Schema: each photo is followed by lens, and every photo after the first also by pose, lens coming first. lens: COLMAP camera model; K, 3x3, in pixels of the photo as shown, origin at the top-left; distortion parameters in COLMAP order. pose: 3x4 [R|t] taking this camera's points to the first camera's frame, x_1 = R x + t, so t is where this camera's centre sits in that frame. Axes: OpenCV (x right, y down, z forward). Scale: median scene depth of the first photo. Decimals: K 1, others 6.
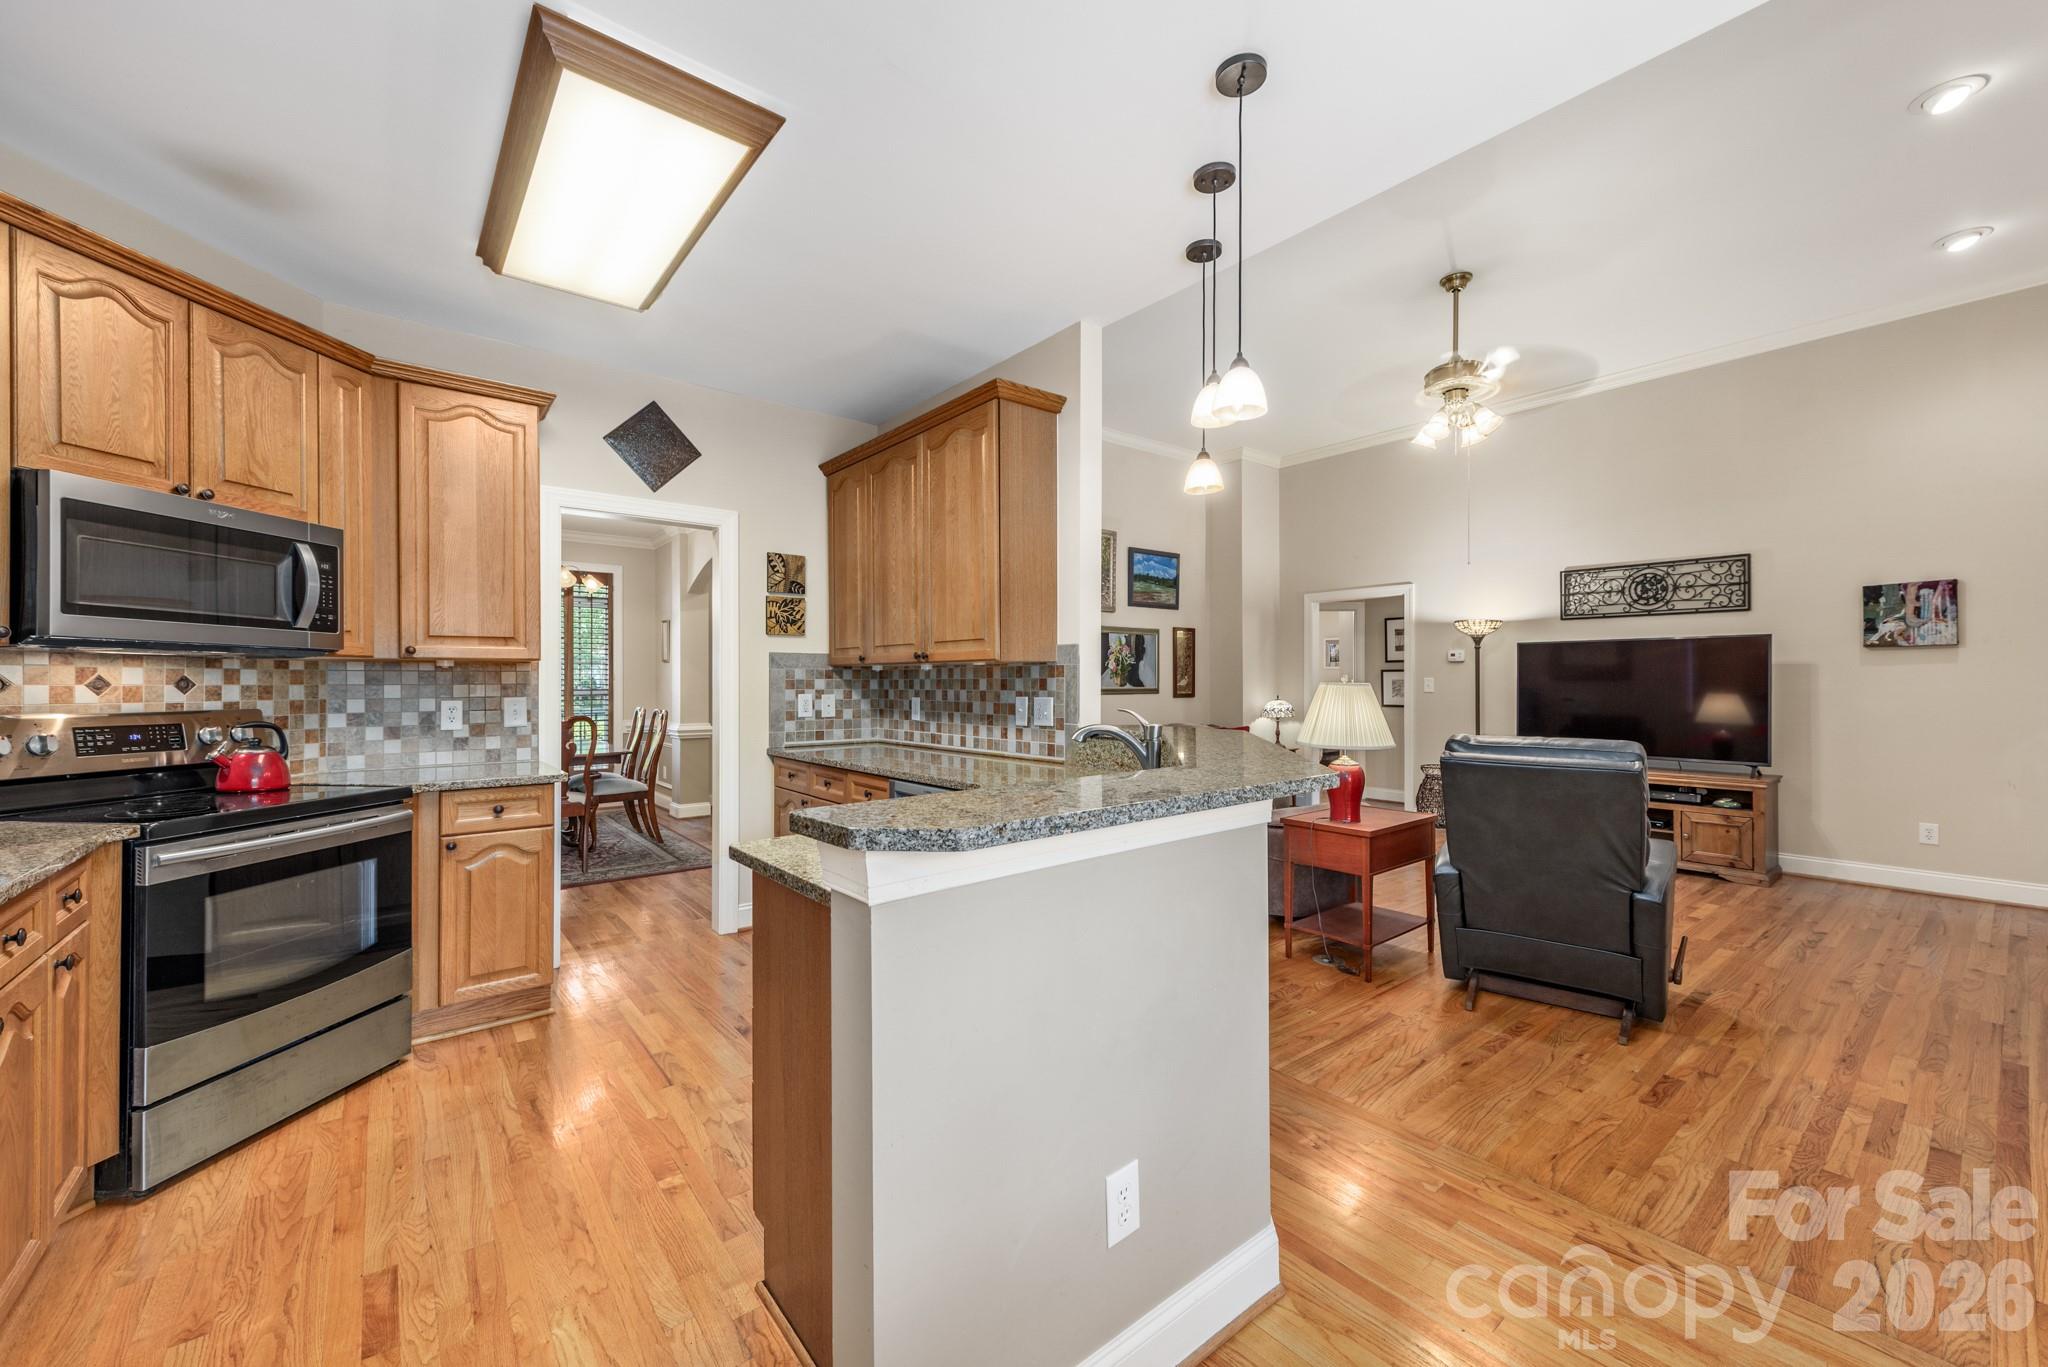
lens RADIAL K [[800.2, 0, 1033.8], [0, 800.2, 676.3], [0, 0, 1]] dist [0.007743, -0.000398]
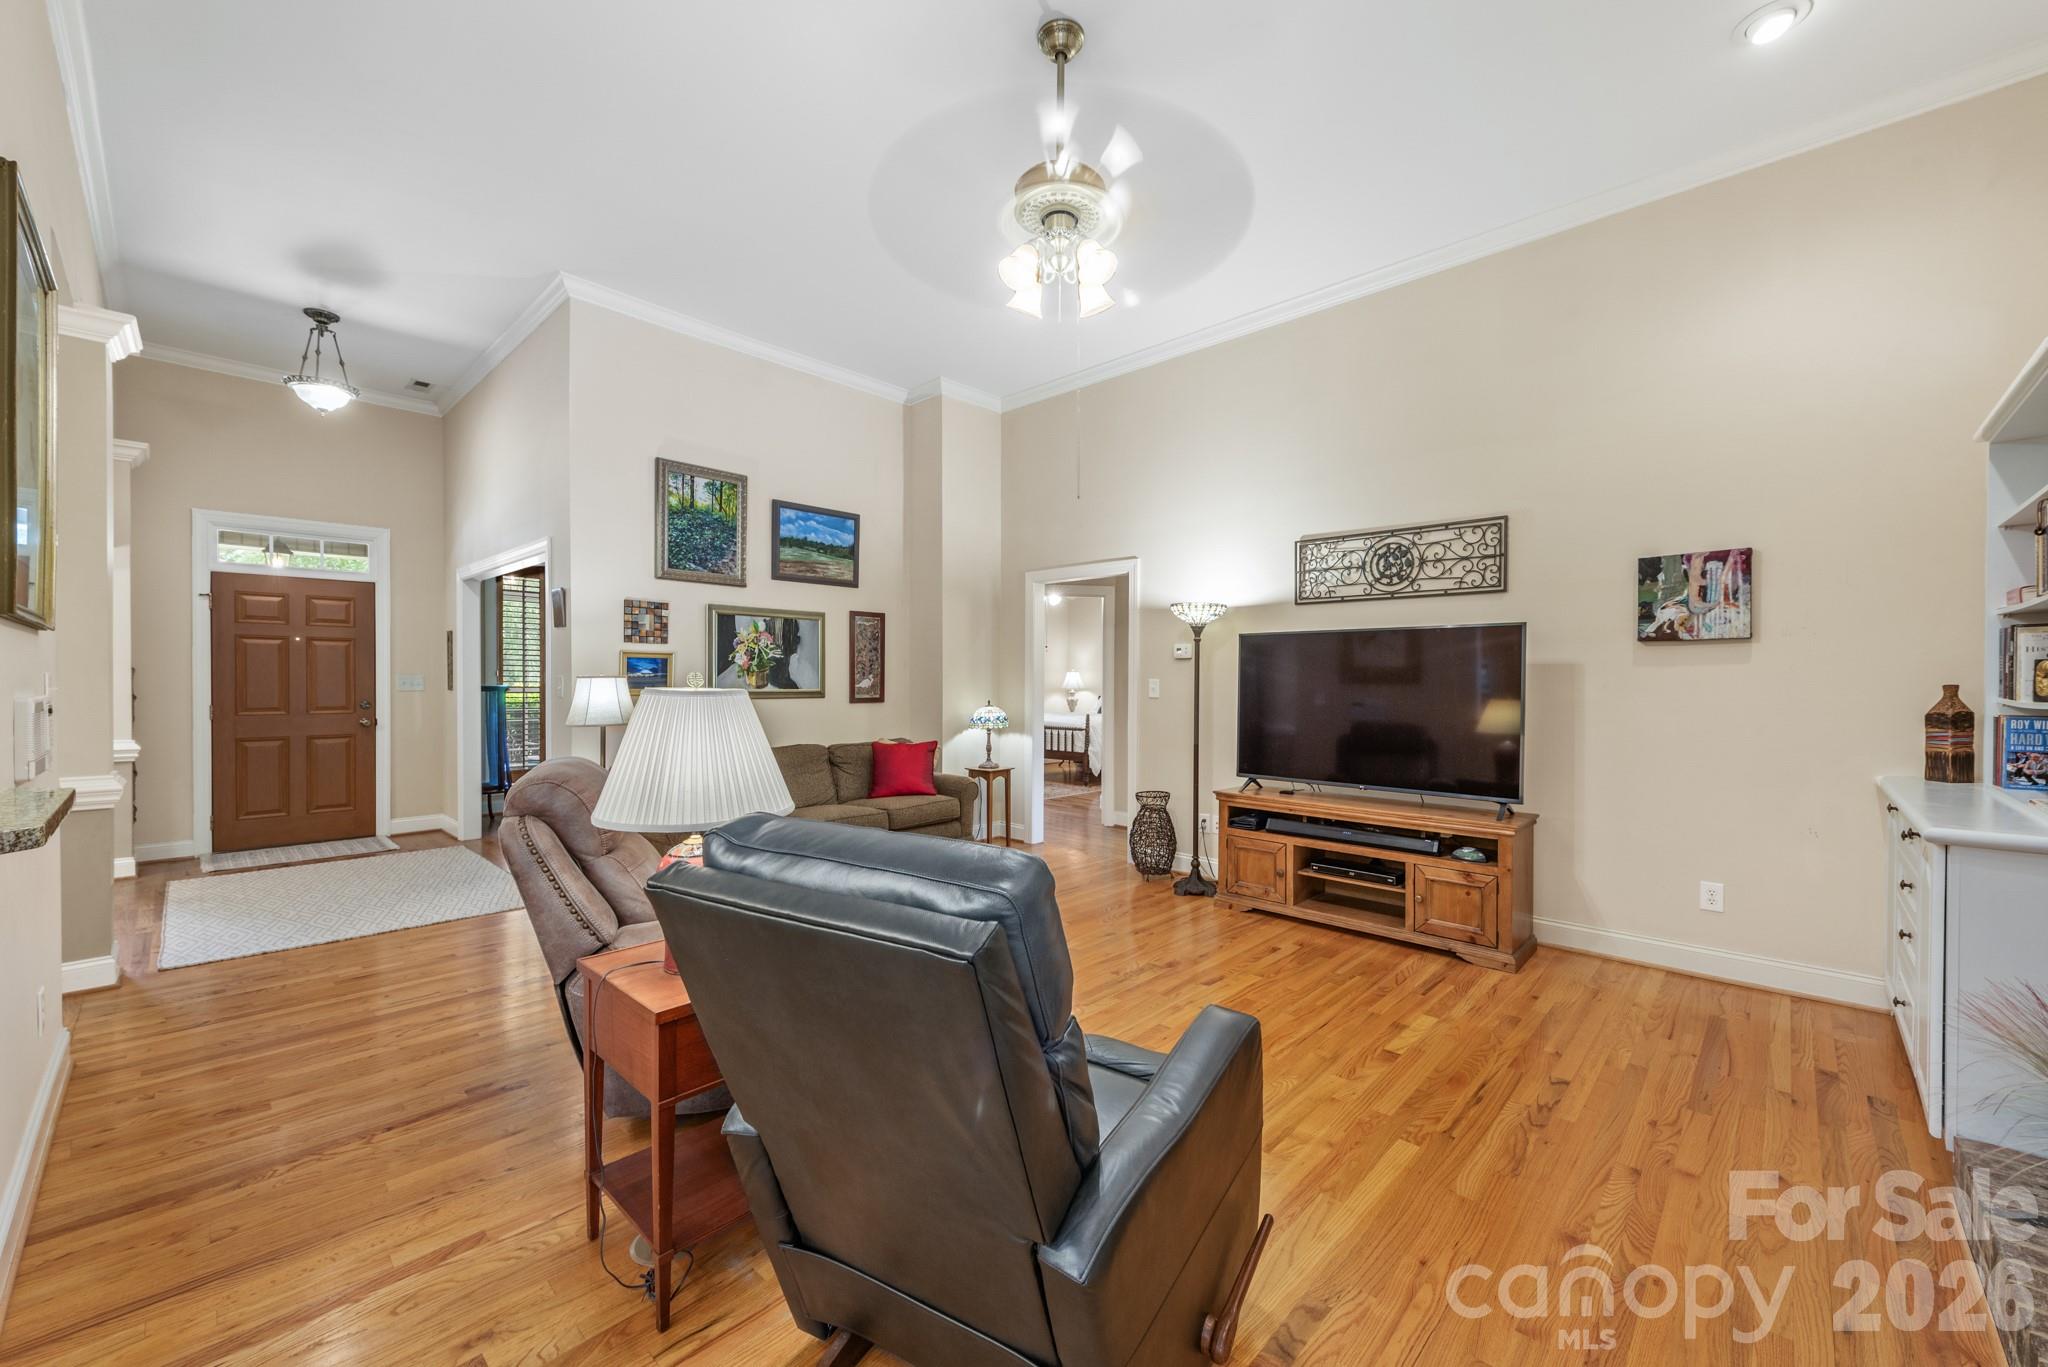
lens RADIAL K [[799.0, 0, 1034.2], [0, 799.0, 685.6], [0, 0, 1]] dist [0.015593, -0.000178]
pose [[0.990774, 0.005634, 0.135404, 0.367929], [-0.007310, 0.999903, 0.011882, -0.000601], [-0.135324, -0.012762, 0.990719, 0.331046]]
